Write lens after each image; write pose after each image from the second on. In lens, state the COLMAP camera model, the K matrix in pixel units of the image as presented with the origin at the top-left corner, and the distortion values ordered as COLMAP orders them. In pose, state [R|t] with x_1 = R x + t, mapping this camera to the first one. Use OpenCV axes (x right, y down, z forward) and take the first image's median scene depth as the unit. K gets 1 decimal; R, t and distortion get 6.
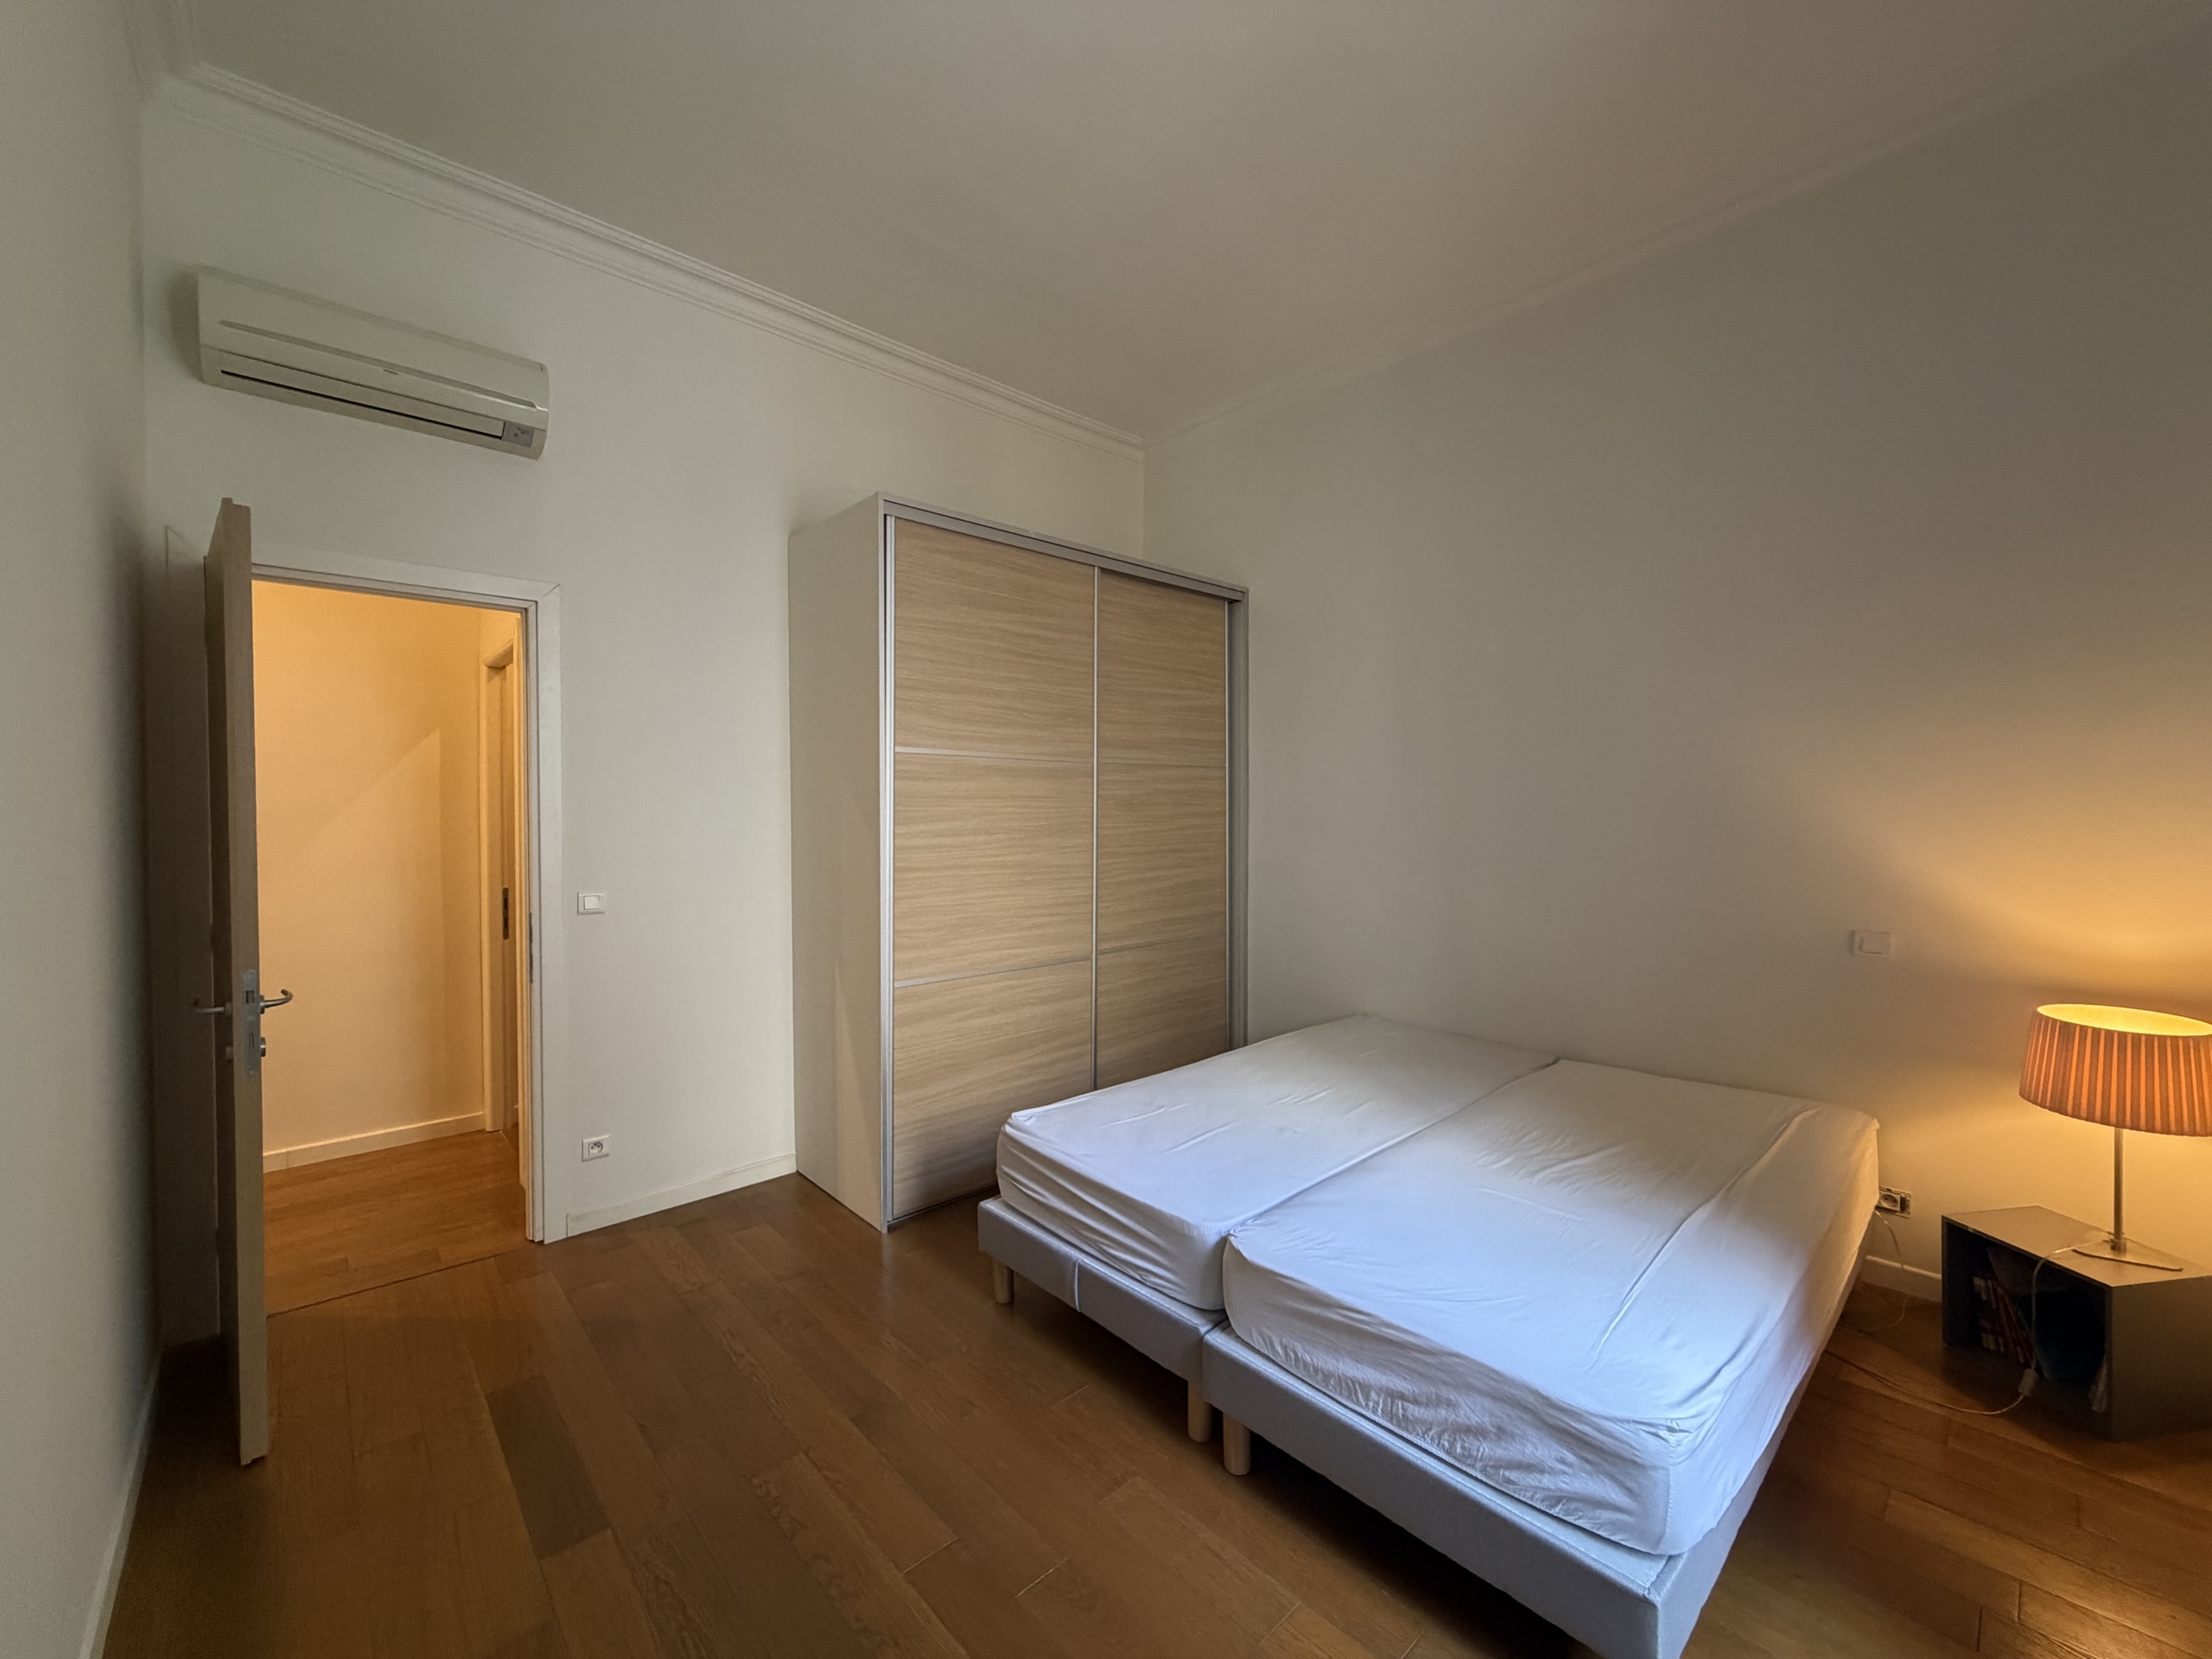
lens RADIAL K [[867.0, 0, 1099.7], [0, 867.0, 822.6], [0, 0, 1]] dist [0.000026, 0.000049]
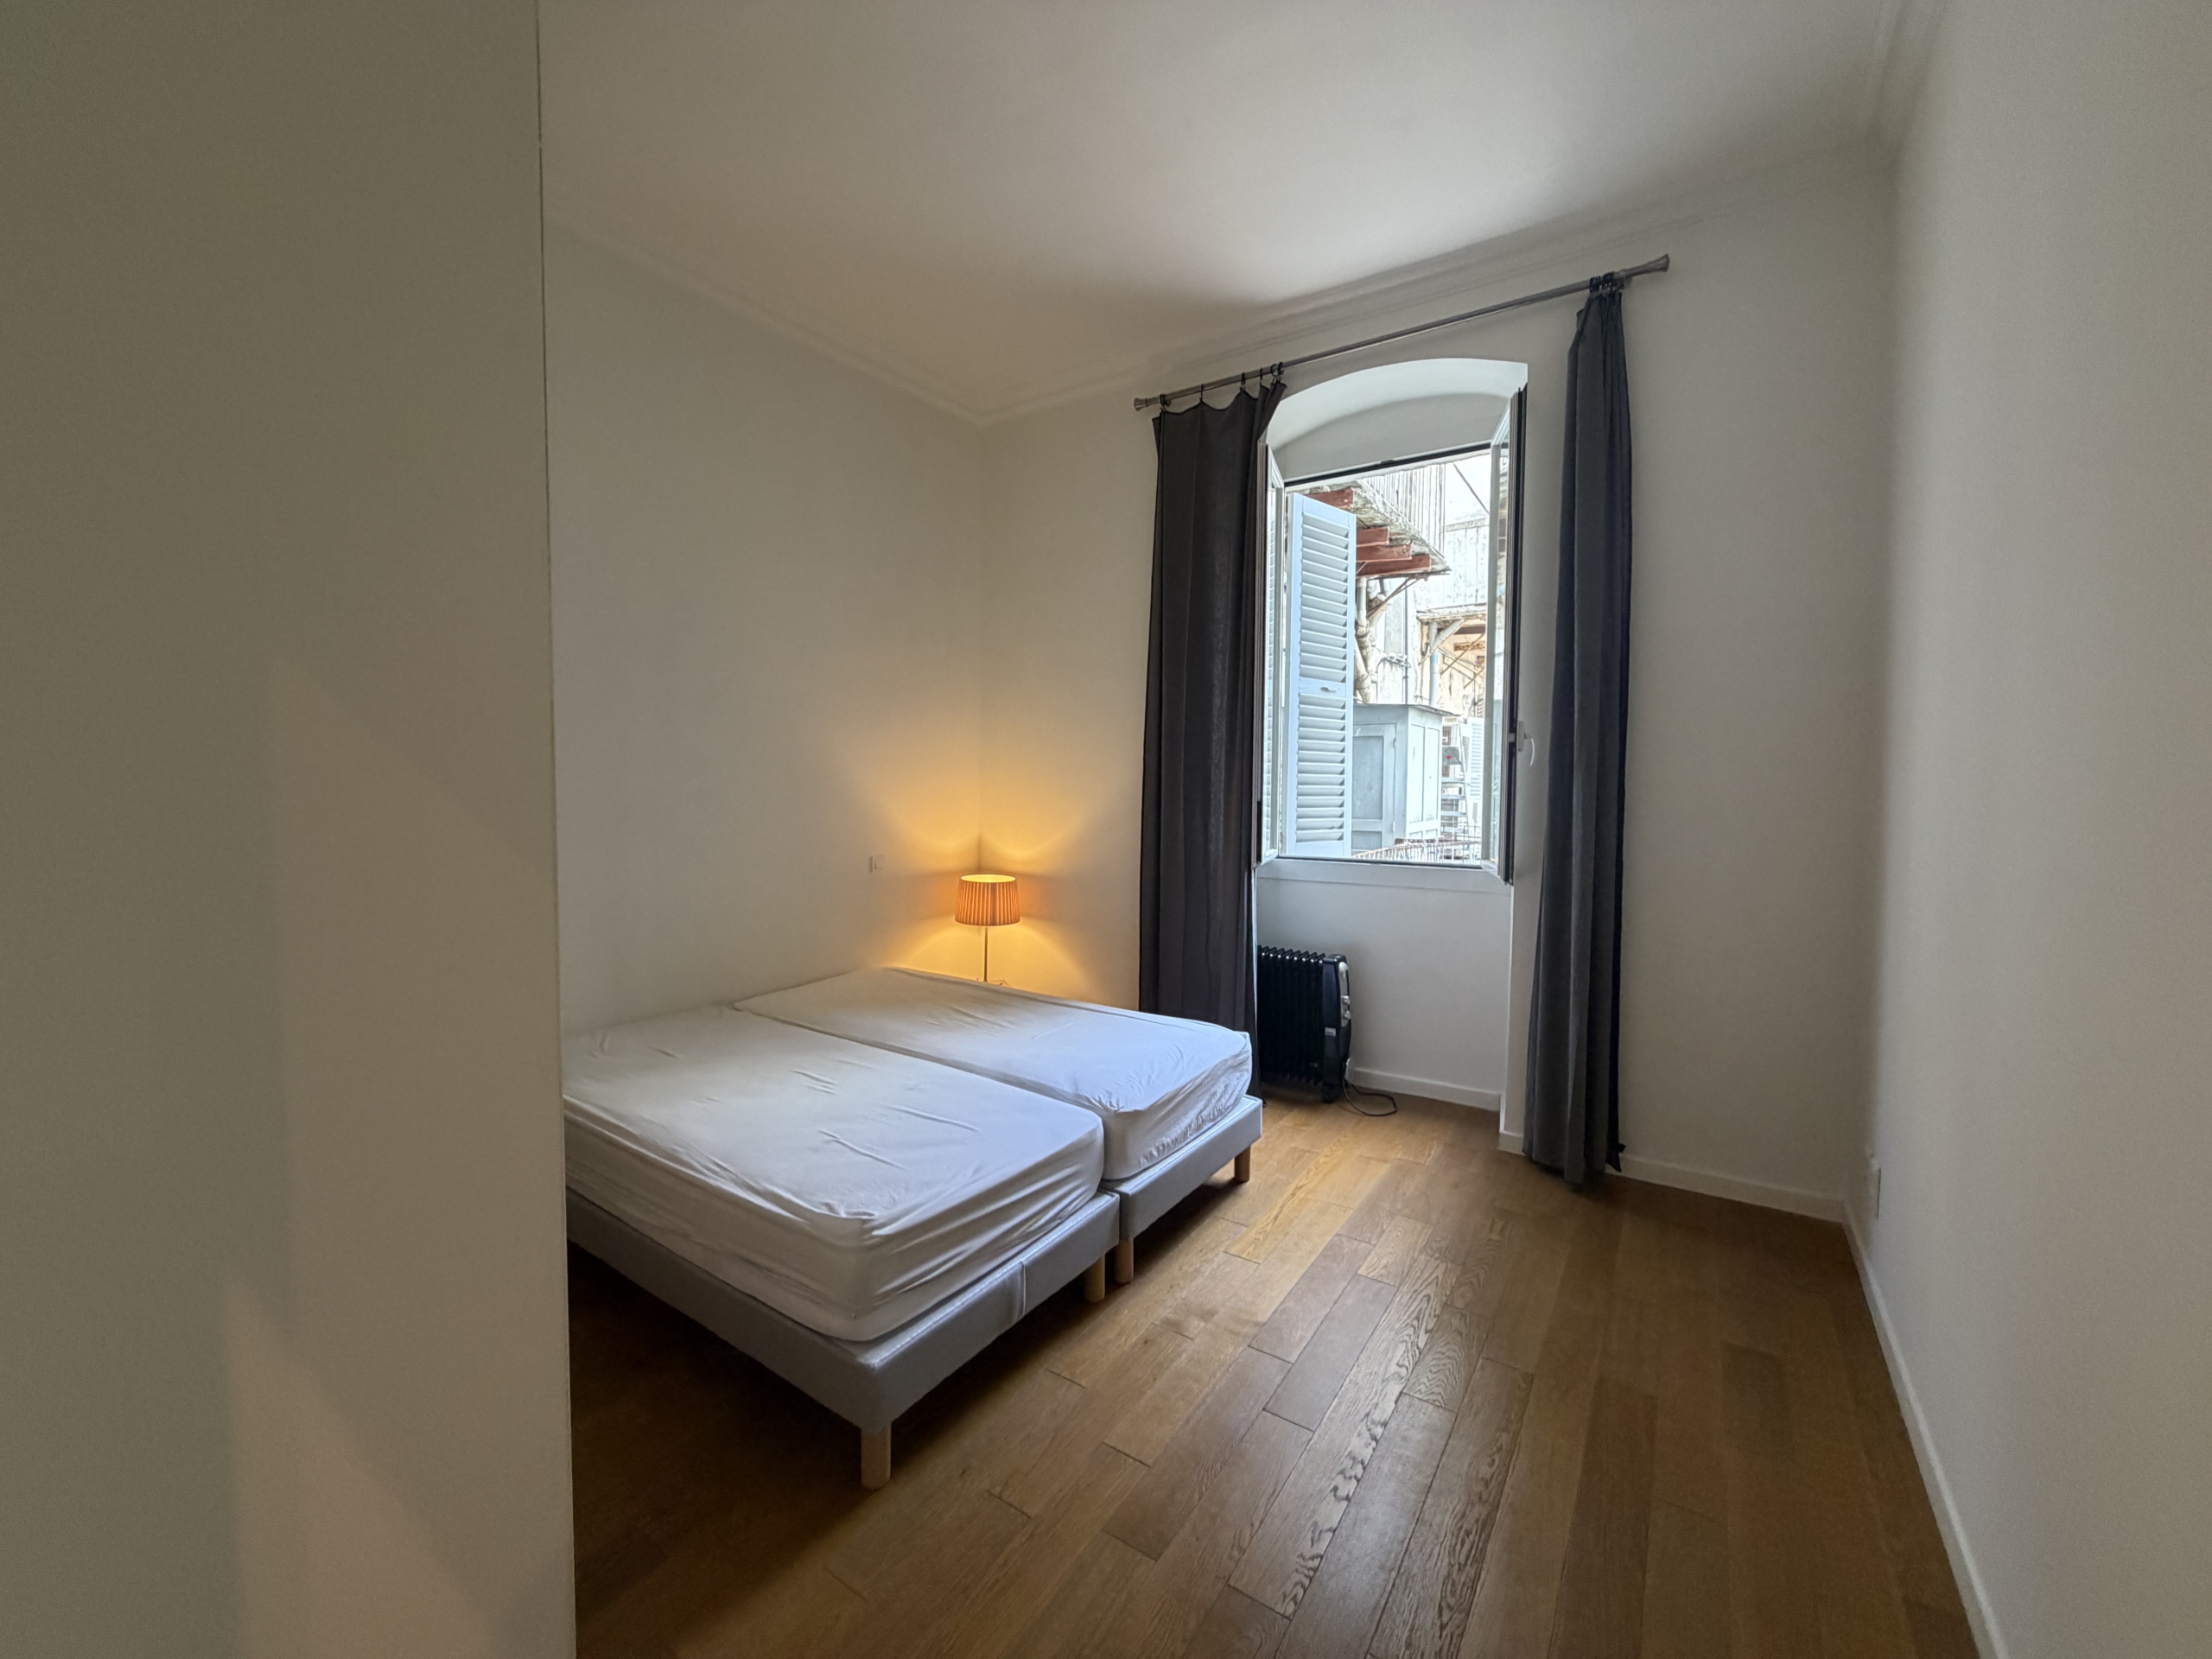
lens RADIAL K [[867.0, 0, 1101.4], [0, 867.0, 828.2], [0, 0, 1]] dist [0.000026, 0.000049]
pose [[-0.217458, -0.057111, 0.974397, -1.126728], [-0.001898, 0.998310, 0.058089, -0.018833], [-0.976068, 0.010782, -0.217199, 1.362206]]
